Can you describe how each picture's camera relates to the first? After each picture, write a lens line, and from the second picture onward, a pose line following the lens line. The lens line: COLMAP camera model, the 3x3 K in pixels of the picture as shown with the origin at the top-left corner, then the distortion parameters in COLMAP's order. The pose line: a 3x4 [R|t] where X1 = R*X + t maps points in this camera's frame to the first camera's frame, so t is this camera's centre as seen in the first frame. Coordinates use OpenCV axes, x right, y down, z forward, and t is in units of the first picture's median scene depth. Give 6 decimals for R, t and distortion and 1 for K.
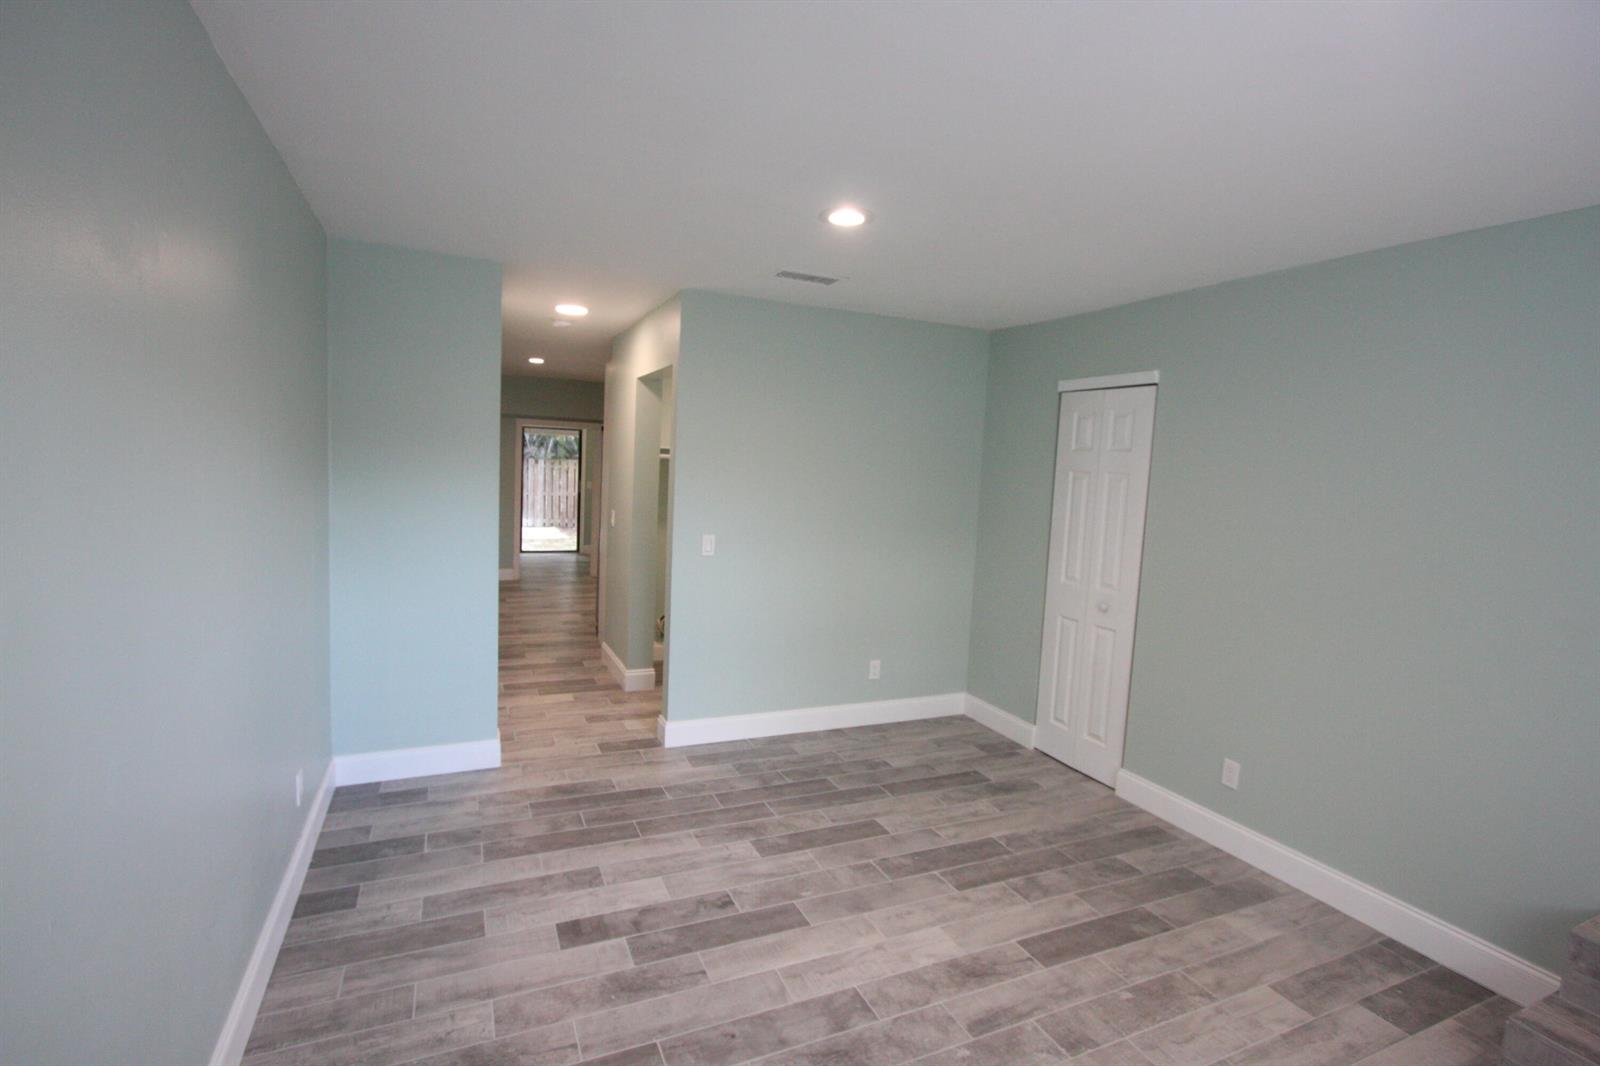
lens RADIAL K [[740.8, 0, 784.9], [0, 740.8, 531.3], [0, 0, 1]] dist [-0.013105, 0.001955]
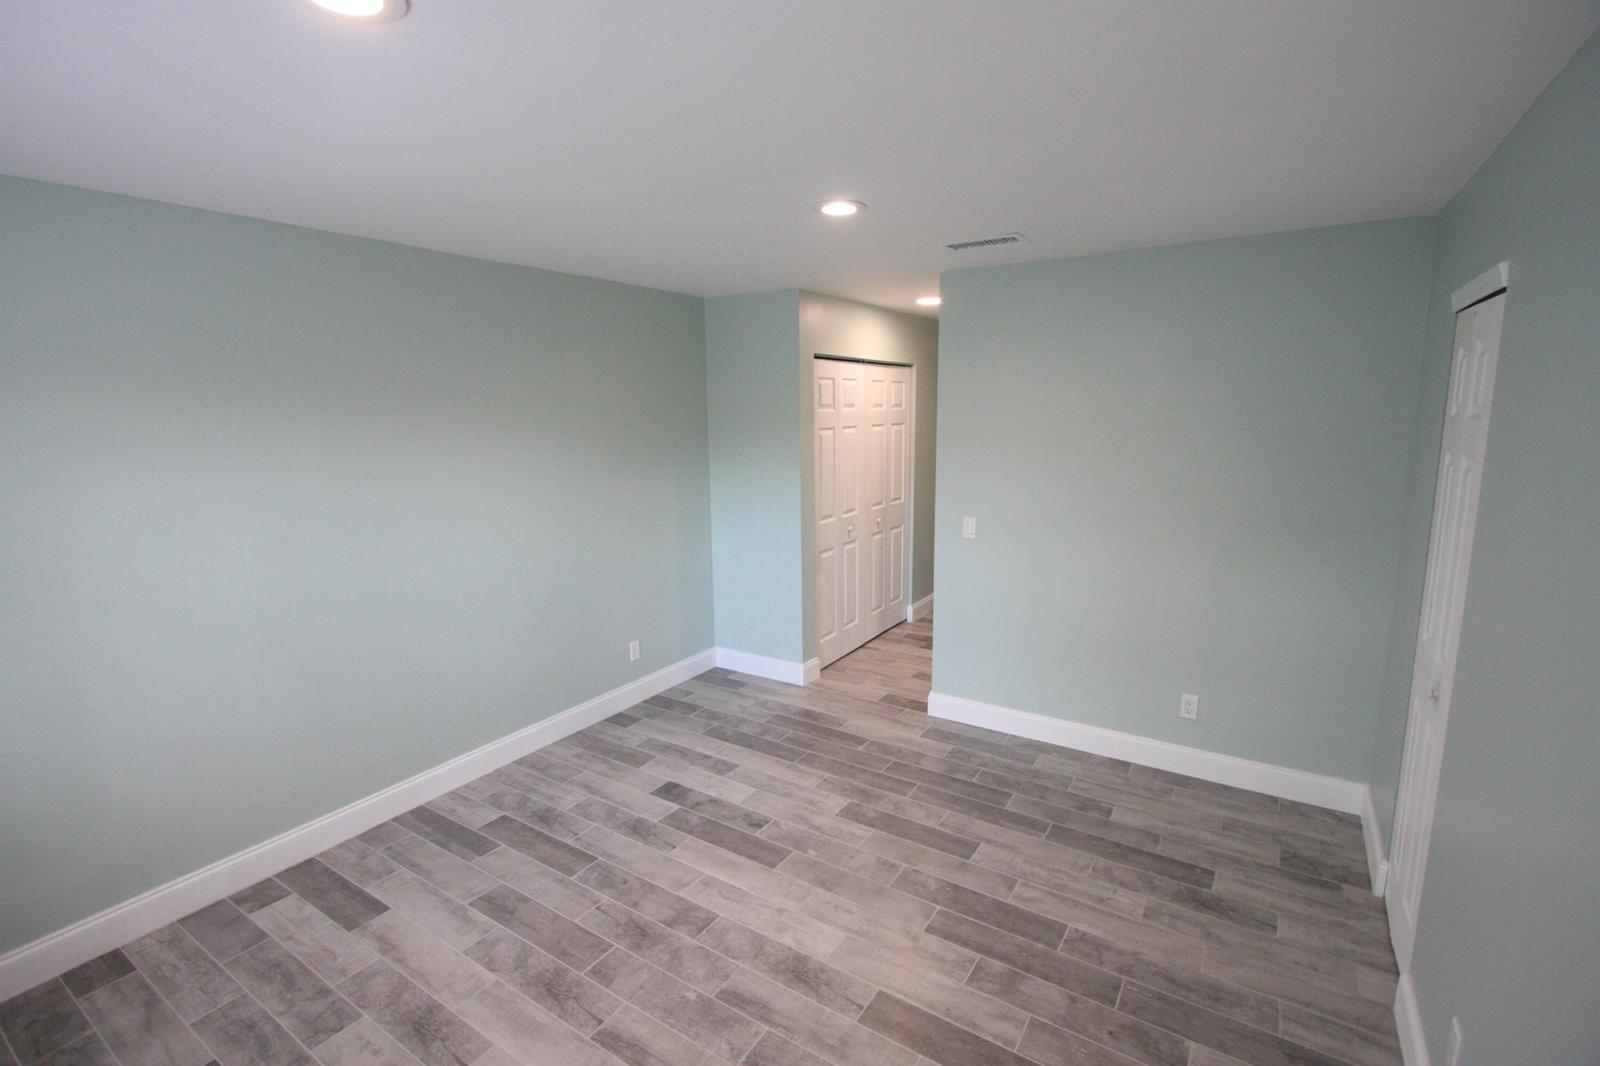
lens RADIAL K [[740.8, 0, 784.9], [0, 740.8, 531.3], [0, 0, 1]] dist [-0.013105, 0.001955]
pose [[0.533060, 0.087746, -0.841515, 0.734600], [-0.040804, 0.996116, 0.078019, -0.053193], [0.845093, -0.007252, 0.534571, 0.322503]]
